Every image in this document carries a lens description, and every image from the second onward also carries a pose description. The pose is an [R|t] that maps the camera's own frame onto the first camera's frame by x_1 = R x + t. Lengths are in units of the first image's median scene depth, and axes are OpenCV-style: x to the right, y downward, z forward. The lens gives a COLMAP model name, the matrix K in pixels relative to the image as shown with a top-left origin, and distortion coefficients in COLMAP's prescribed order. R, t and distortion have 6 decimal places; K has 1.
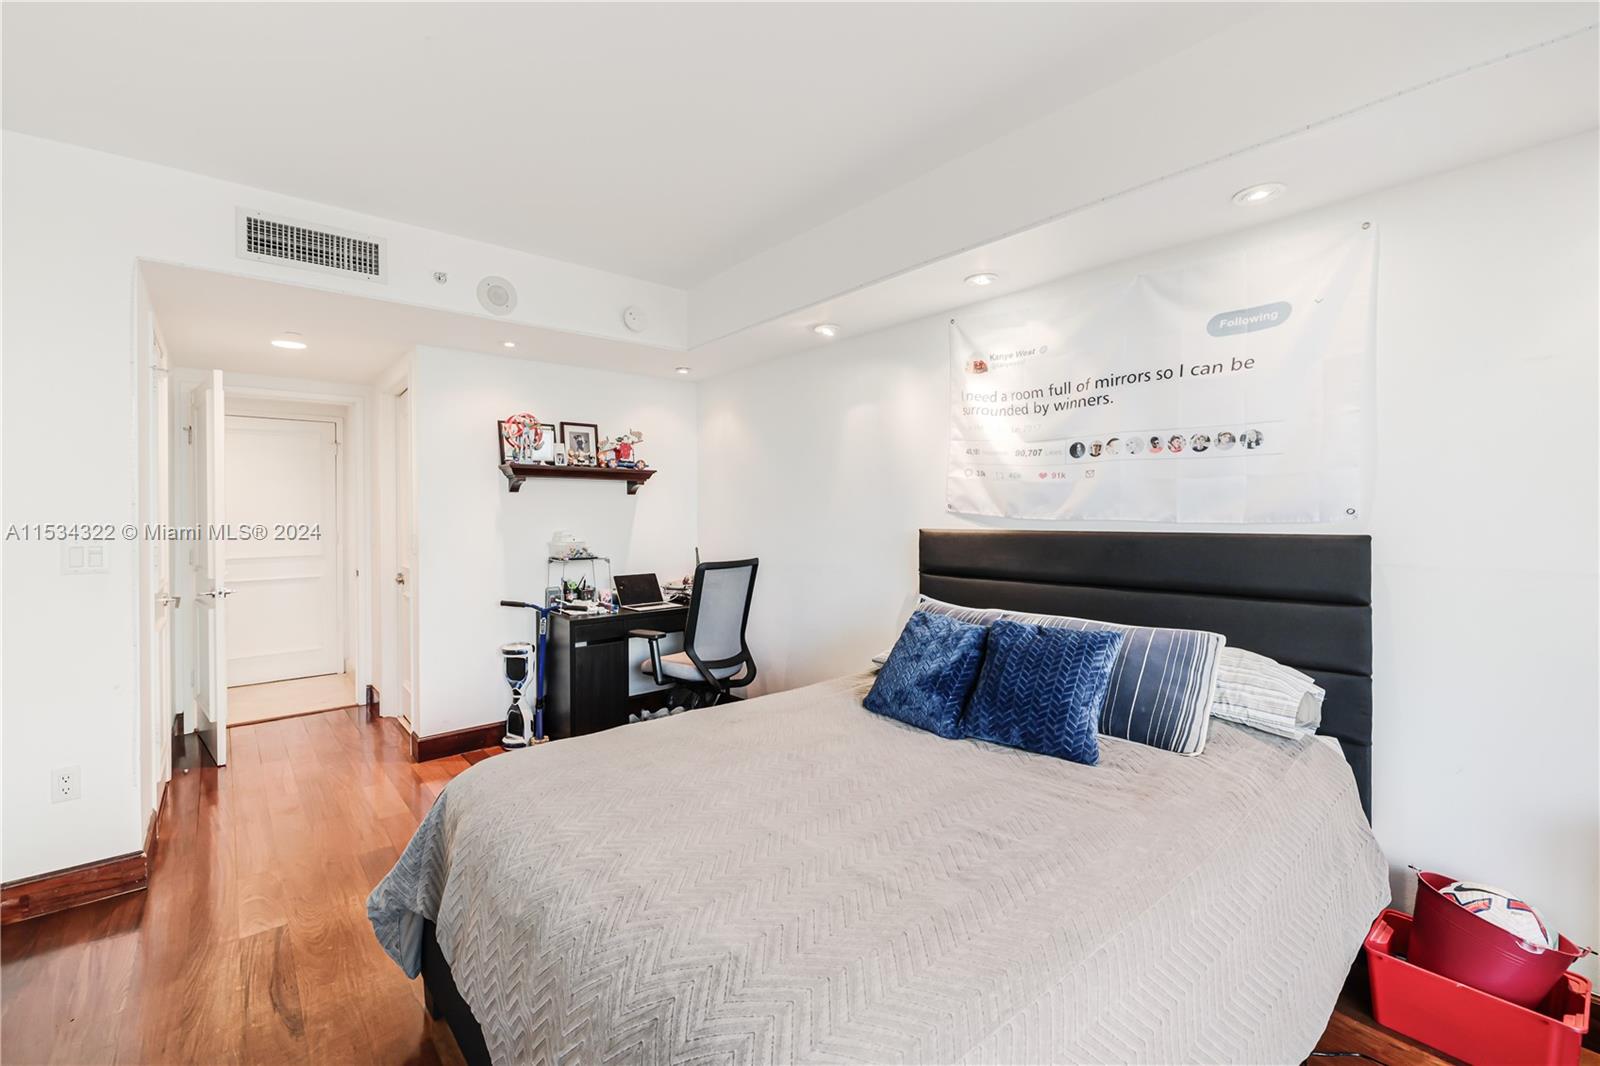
lens RADIAL K [[679.6, 0, 796.0], [0, 679.6, 518.7], [0, 0, 1]] dist [0.001954, 0.000611]
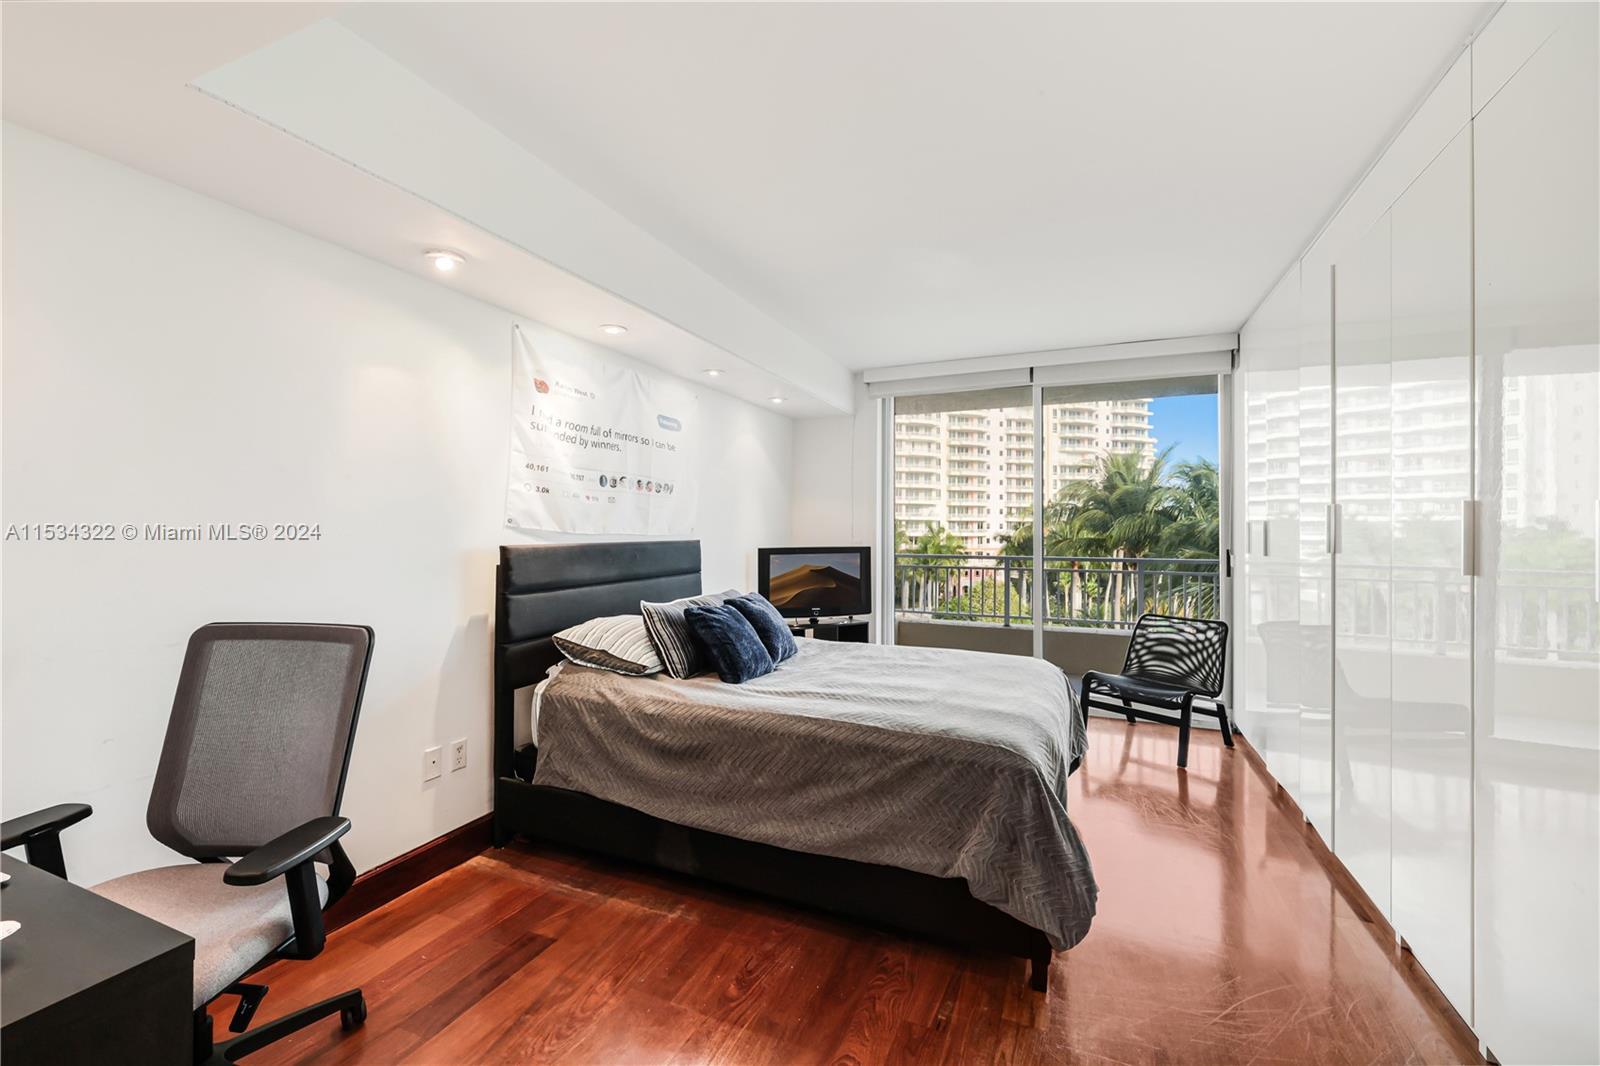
lens RADIAL K [[683.6, 0, 778.0], [0, 683.6, 532.2], [0, 0, 1]] dist [-0.000276, 0.000062]
pose [[-0.440320, -0.003911, 0.897832, -0.896760], [0.002111, 0.999983, 0.005392, -0.007621], [-0.897839, 0.004269, -0.440304, 1.243494]]
